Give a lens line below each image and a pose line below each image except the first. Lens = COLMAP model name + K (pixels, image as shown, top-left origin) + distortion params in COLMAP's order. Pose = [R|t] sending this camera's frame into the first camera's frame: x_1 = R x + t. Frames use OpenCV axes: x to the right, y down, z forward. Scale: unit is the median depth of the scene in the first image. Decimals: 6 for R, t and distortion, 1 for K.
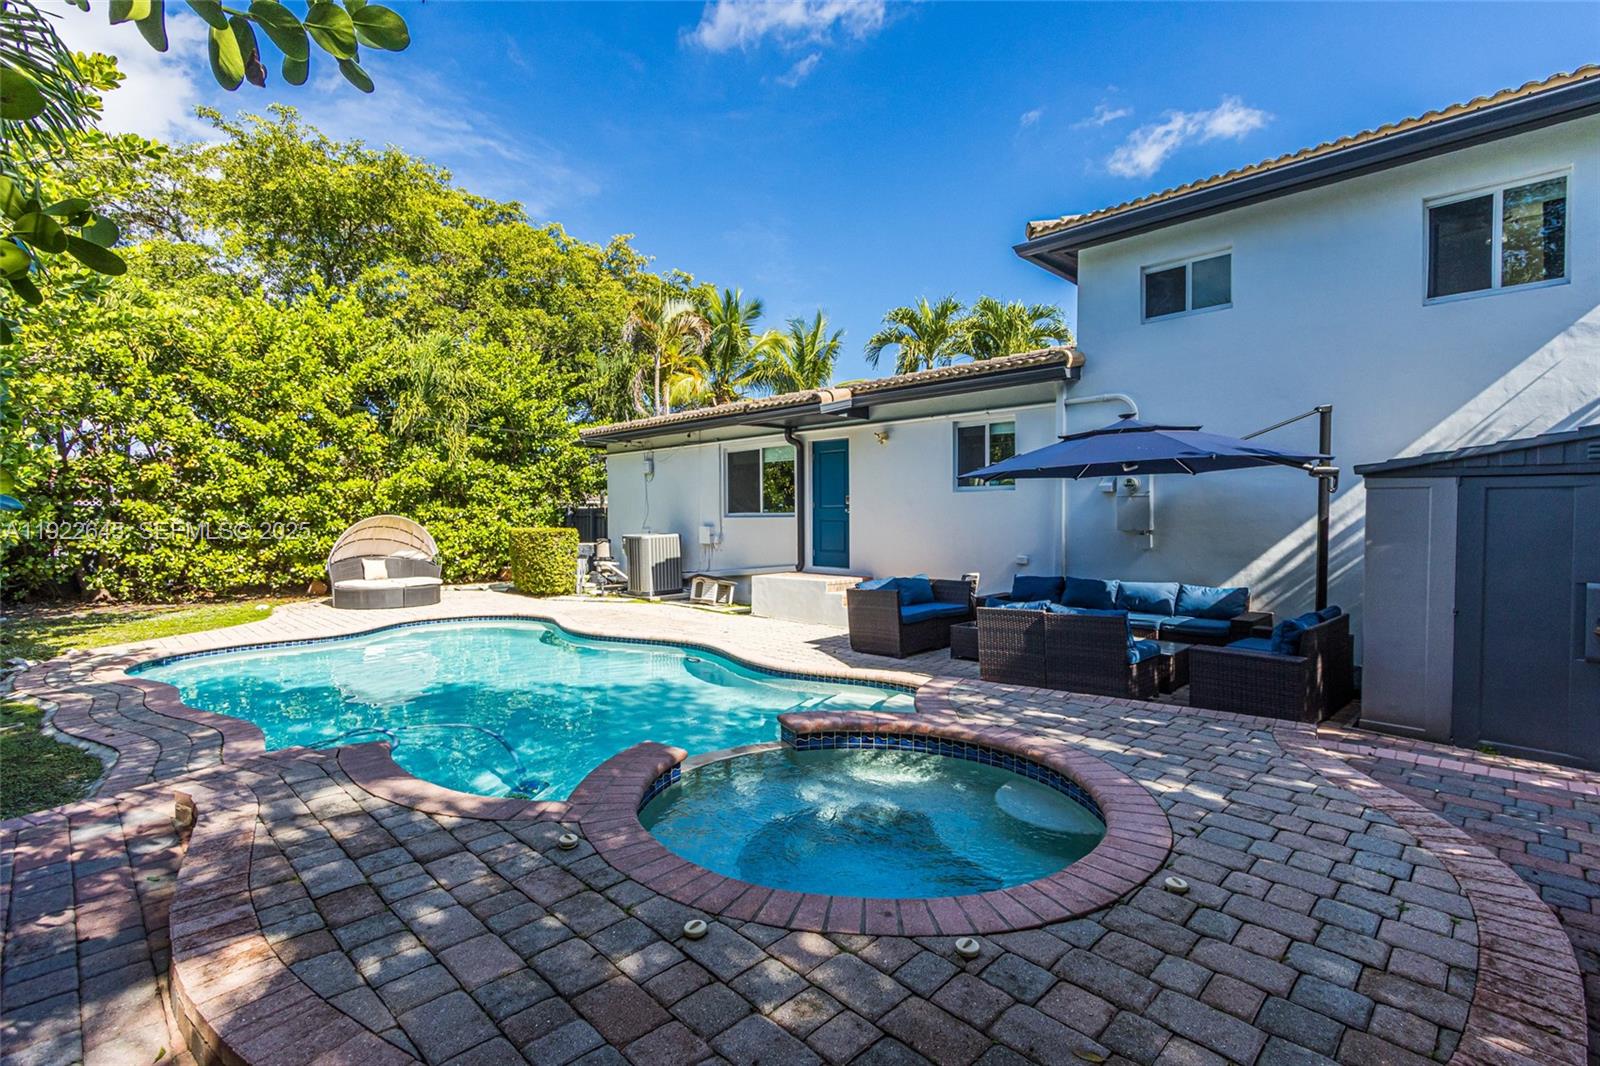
lens RADIAL K [[739.2, 0, 802.1], [0, 739.2, 530.9], [0, 0, 1]] dist [0.007292, -0.000919]
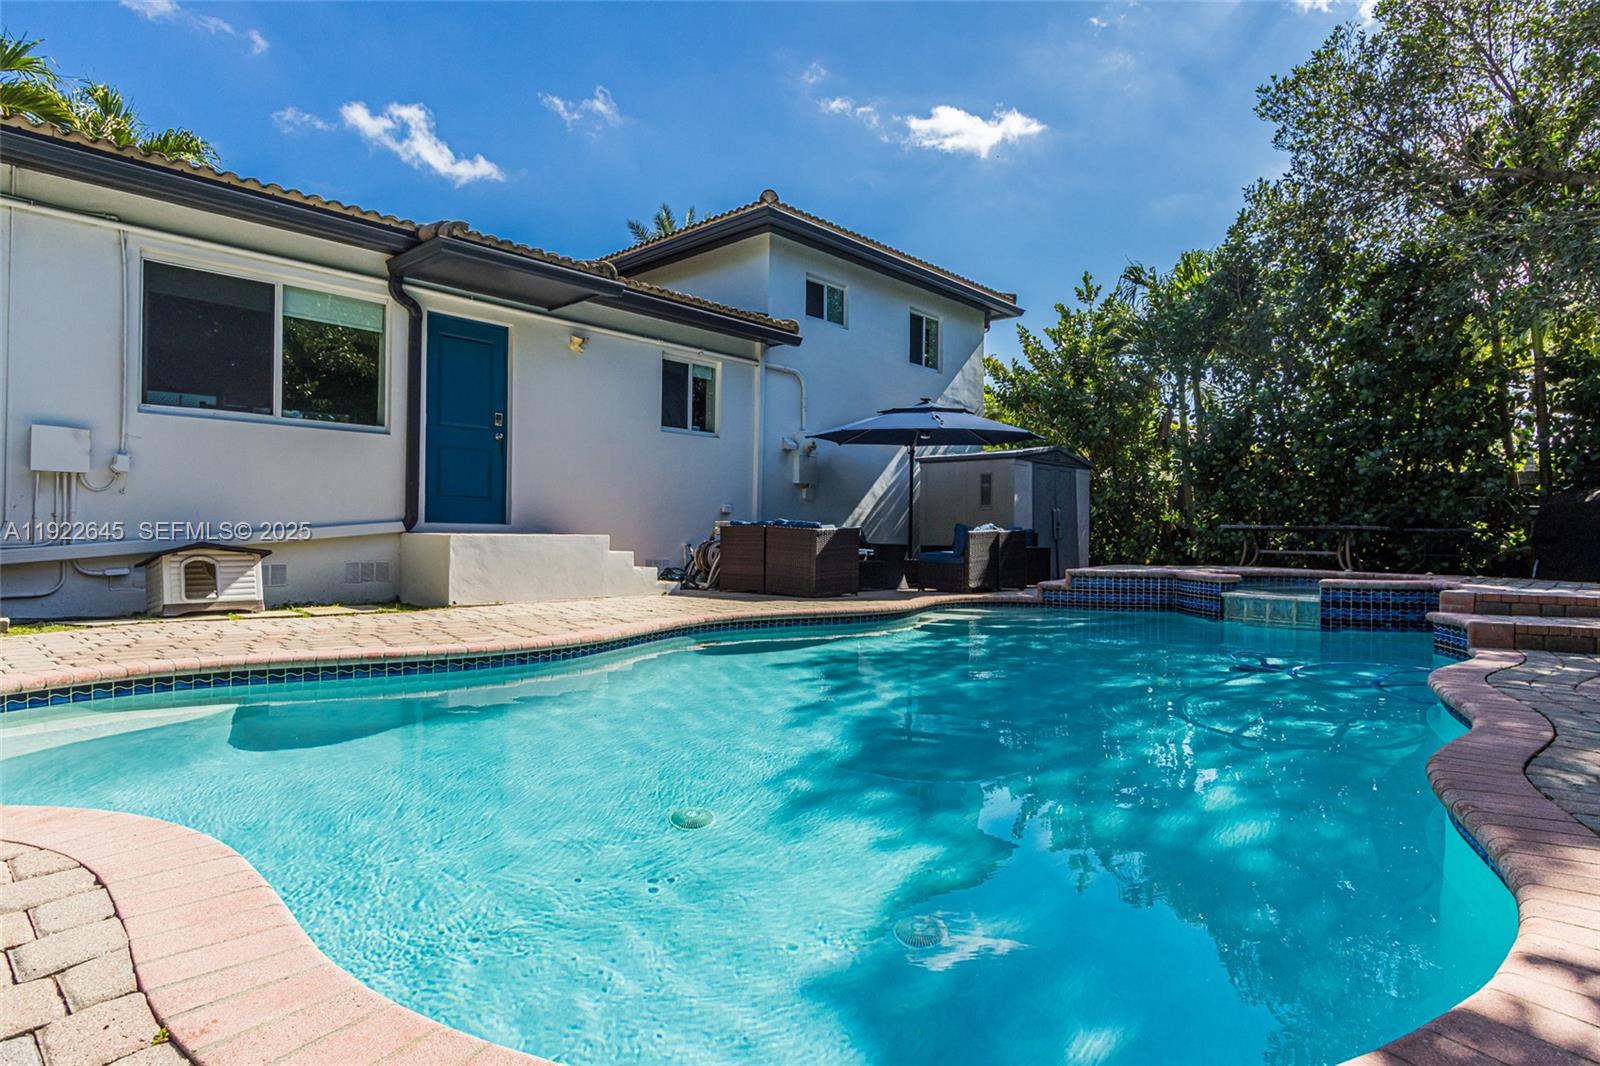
lens RADIAL K [[865.0, 0, 803.5], [0, 865.0, 535.4], [0, 0, 1]] dist [0.004782, -0.000297]
pose [[-0.030168, 0.000081, 0.999545, -0.644729], [0.001876, 0.999998, -0.000024, 0.055879], [-0.999543, 0.001874, -0.030168, 0.675556]]
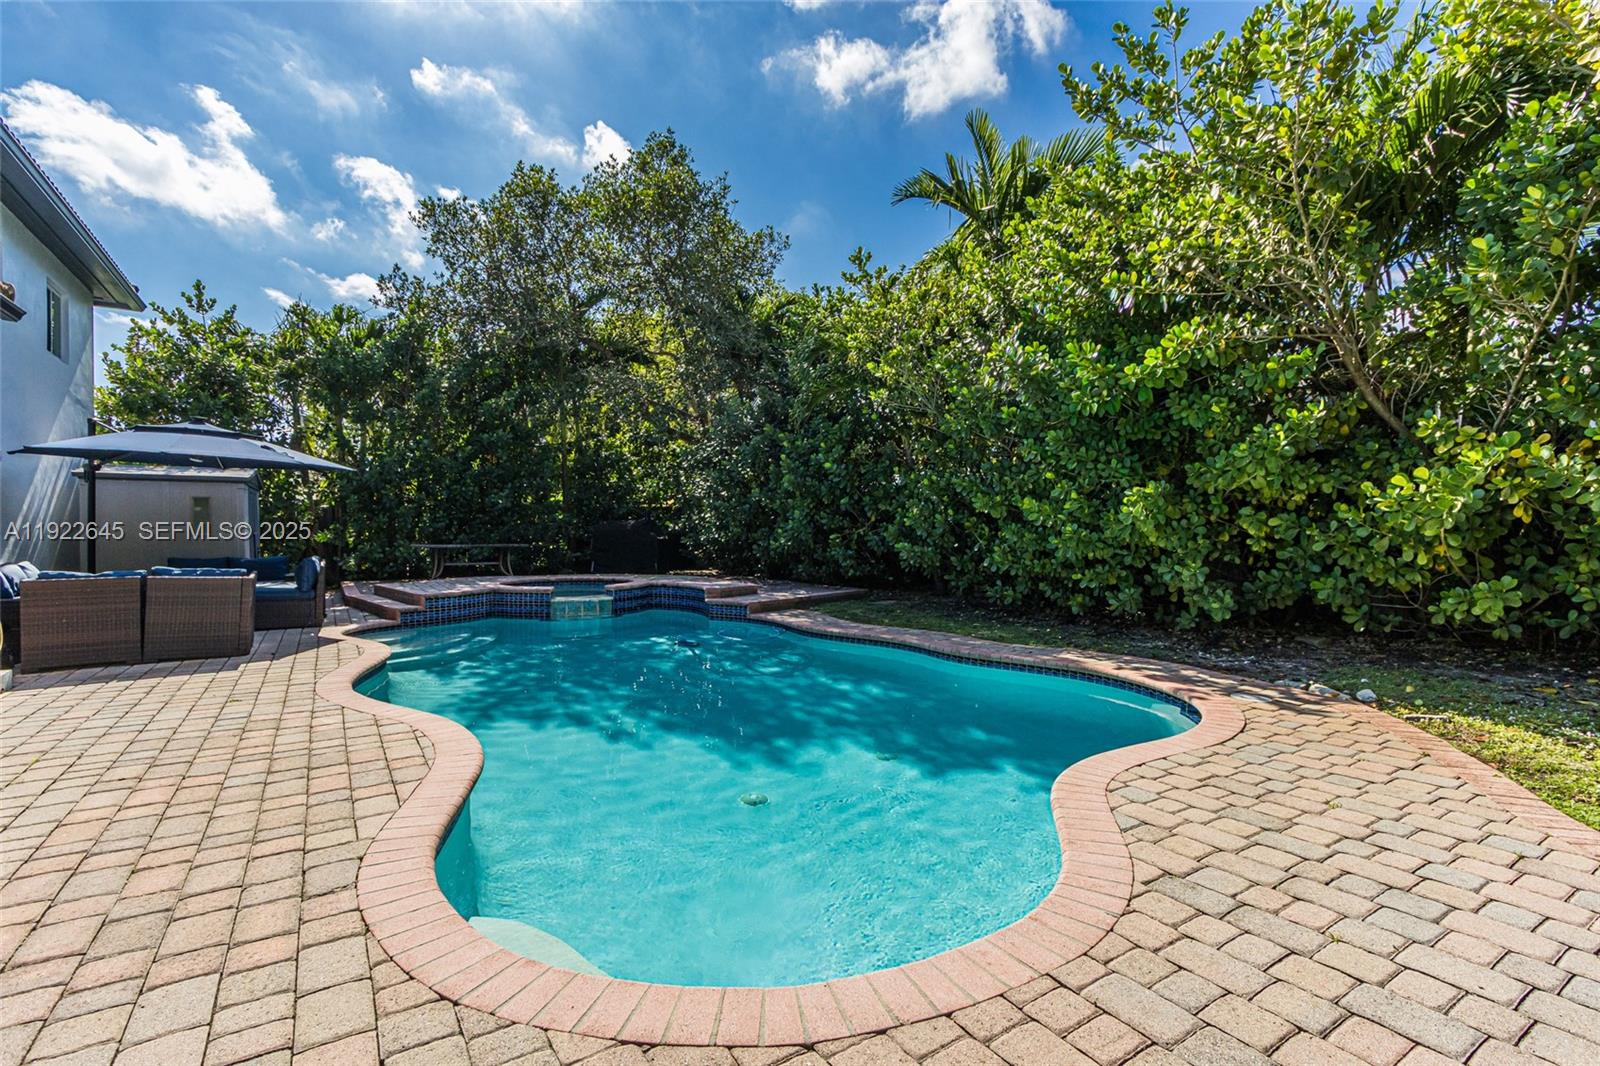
lens RADIAL K [[739.2, 0, 808.4], [0, 739.2, 534.0], [0, 0, 1]] dist [0.007292, -0.000919]
pose [[-0.978659, 0.000790, 0.205492, -0.449964], [0.005403, 0.999746, 0.021890, 0.011448], [-0.205422, 0.022534, -0.978414, 1.072063]]
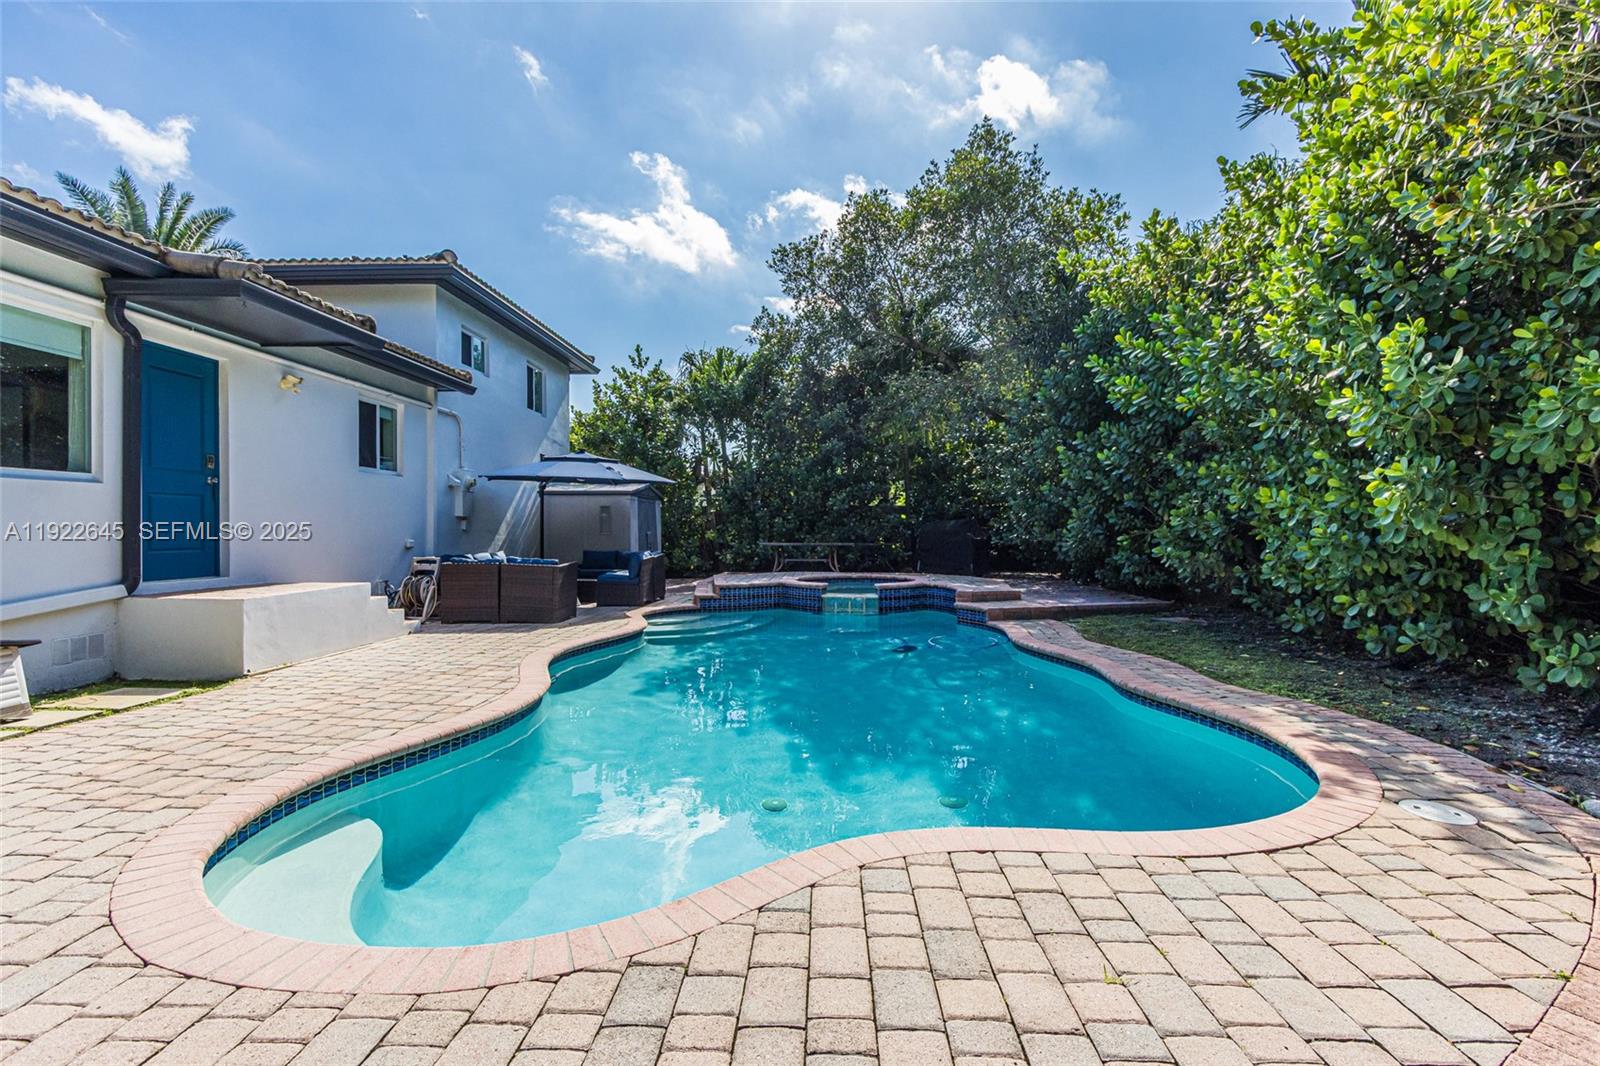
lens RADIAL K [[739.2, 0, 803.5], [0, 739.2, 528.1], [0, 0, 1]] dist [0.007292, -0.000919]
pose [[-0.680374, 0.003222, 0.732858, -0.633595], [0.014480, 0.999854, 0.009047, 0.012162], [-0.732722, 0.016768, -0.680322, 0.950862]]
